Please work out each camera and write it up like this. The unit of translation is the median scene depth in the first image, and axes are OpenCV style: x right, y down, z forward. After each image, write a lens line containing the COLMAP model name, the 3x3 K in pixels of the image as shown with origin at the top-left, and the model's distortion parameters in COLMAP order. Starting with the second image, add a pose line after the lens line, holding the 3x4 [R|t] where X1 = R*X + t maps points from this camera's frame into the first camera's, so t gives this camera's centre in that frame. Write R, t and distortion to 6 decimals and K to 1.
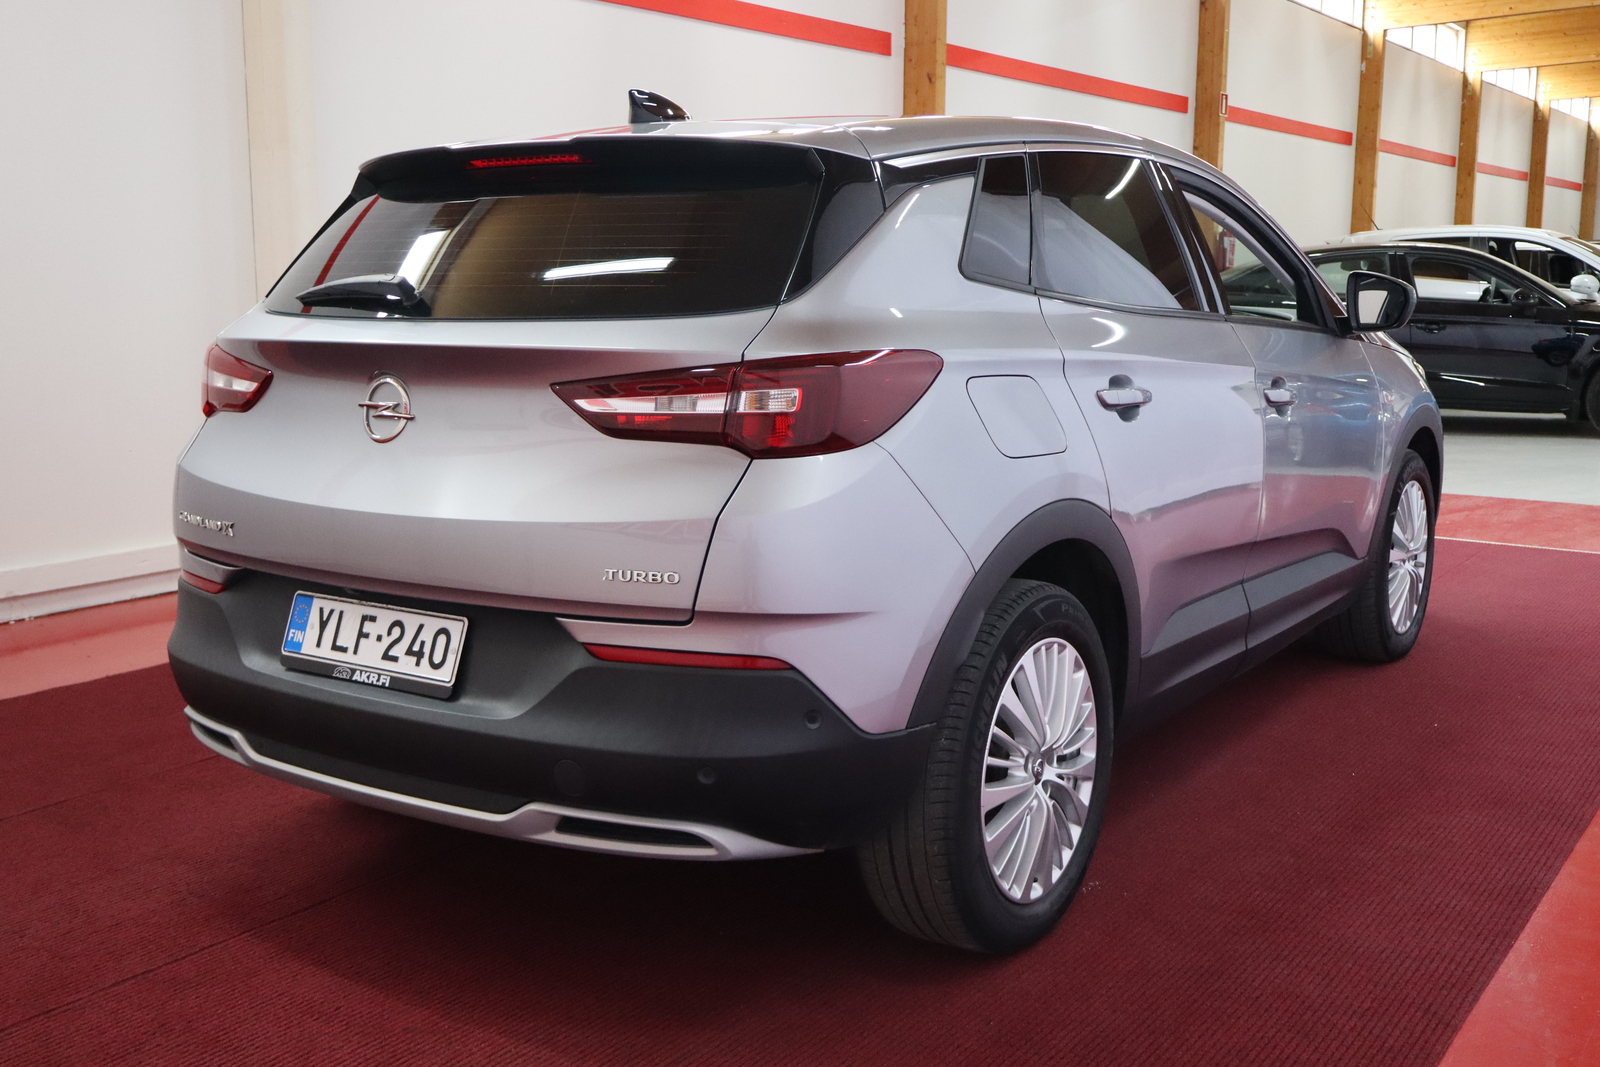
lens RADIAL K [[1626.8, 0, 800.0], [0, 1626.8, 533.5], [0, 0, 1]] dist [-0.025476, 0.004268]
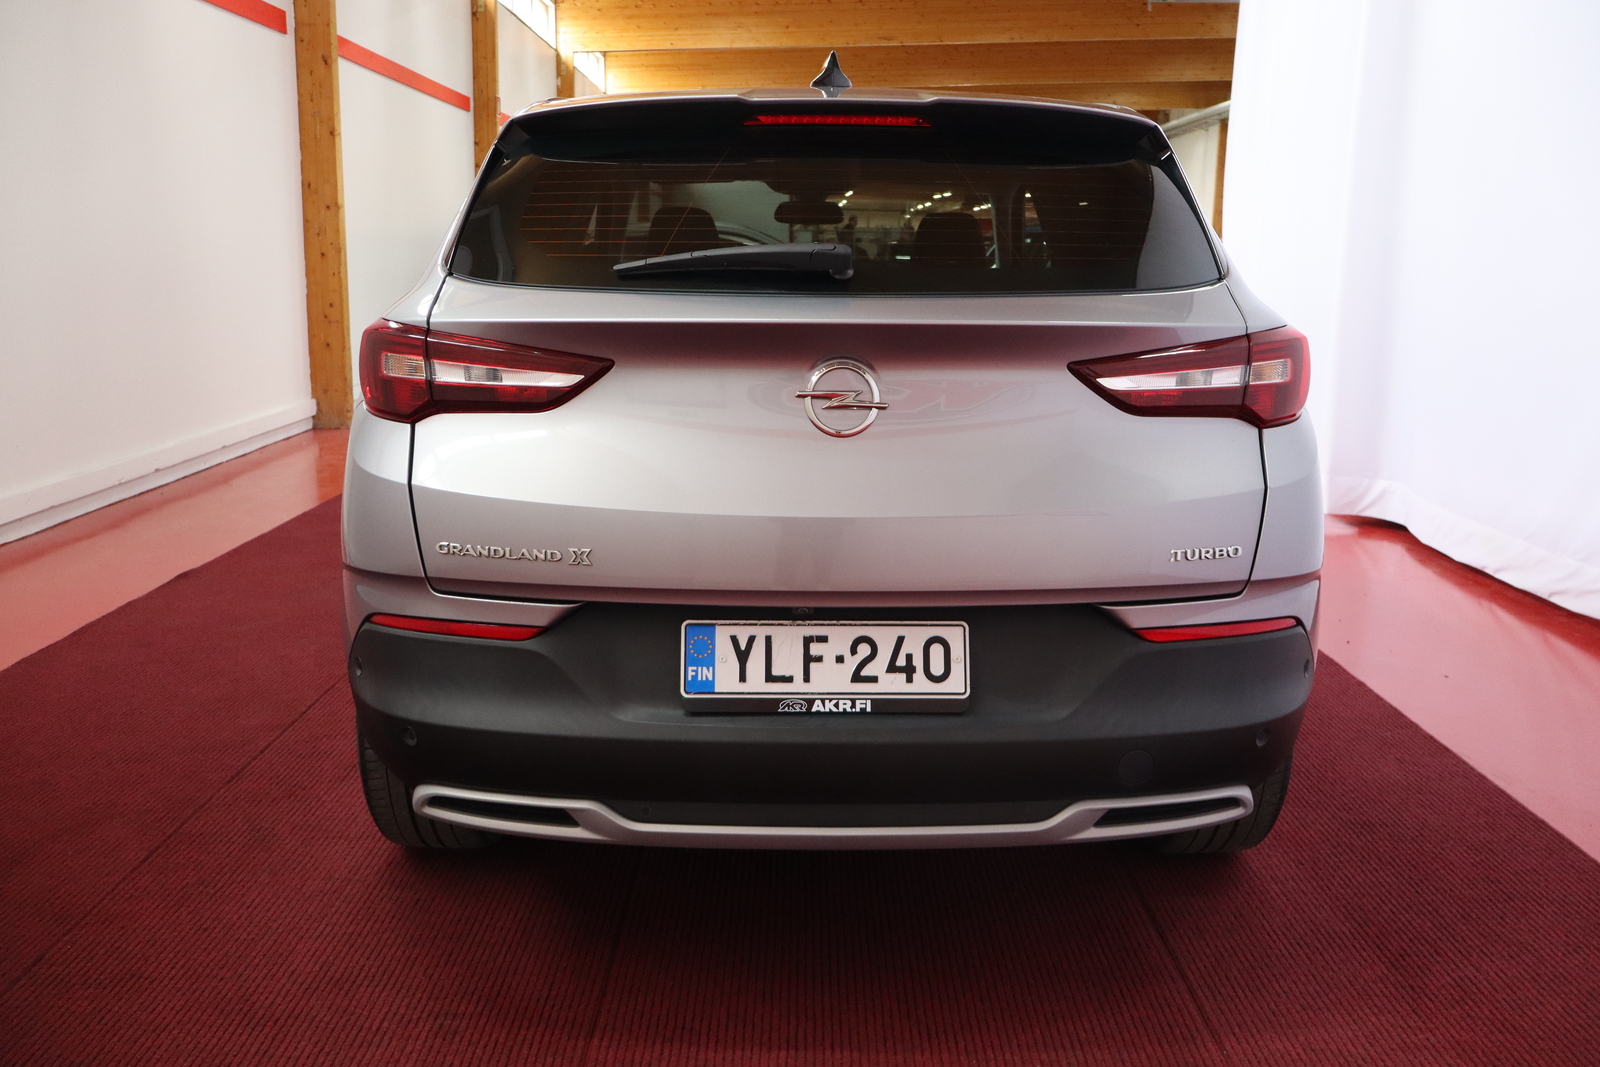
lens RADIAL K [[1365.0, 0, 774.4], [0, 1365.0, 532.1], [0, 0, 1]] dist [0.024729, -0.005384]
pose [[0.822868, -0.102218, 0.558963, -0.694750], [0.080174, 0.994732, 0.063880, -0.054399], [-0.562548, -0.007751, 0.826728, 0.407126]]
